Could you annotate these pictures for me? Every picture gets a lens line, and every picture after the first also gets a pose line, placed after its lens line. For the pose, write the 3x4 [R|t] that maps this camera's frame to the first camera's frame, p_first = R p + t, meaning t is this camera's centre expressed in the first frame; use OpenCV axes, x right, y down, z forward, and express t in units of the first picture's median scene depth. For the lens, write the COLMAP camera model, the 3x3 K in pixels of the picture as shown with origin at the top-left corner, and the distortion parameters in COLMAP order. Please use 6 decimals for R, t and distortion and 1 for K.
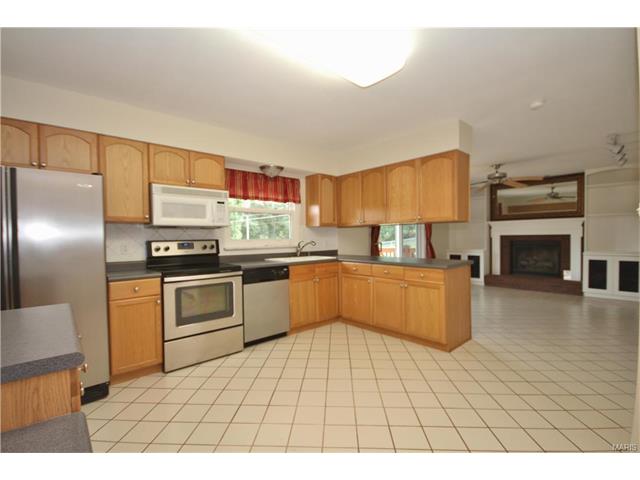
lens RADIAL K [[305.1, 0, 308.7], [0, 305.1, 243.6], [0, 0, 1]] dist [0.001081, -0.006765]
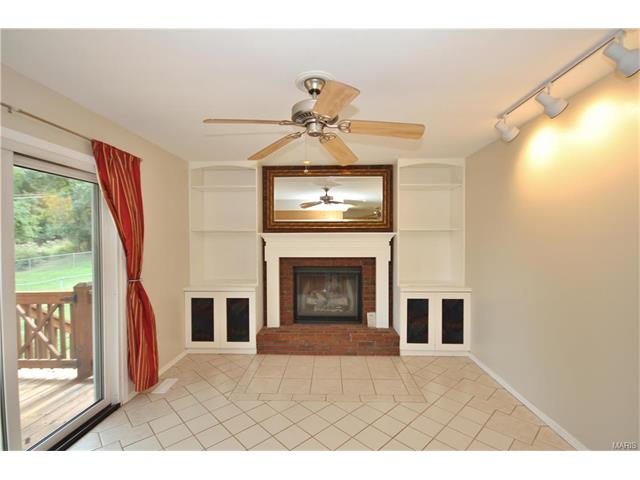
lens RADIAL K [[300.1, 0, 325.9], [0, 300.1, 241.3], [0, 0, 1]] dist [0.000471, 0.000042]
pose [[0.669917, 0.005356, 0.742417, 0.287018], [0.008376, 0.999856, -0.014770, -0.050965], [-0.742389, 0.016113, 0.669776, 0.596163]]
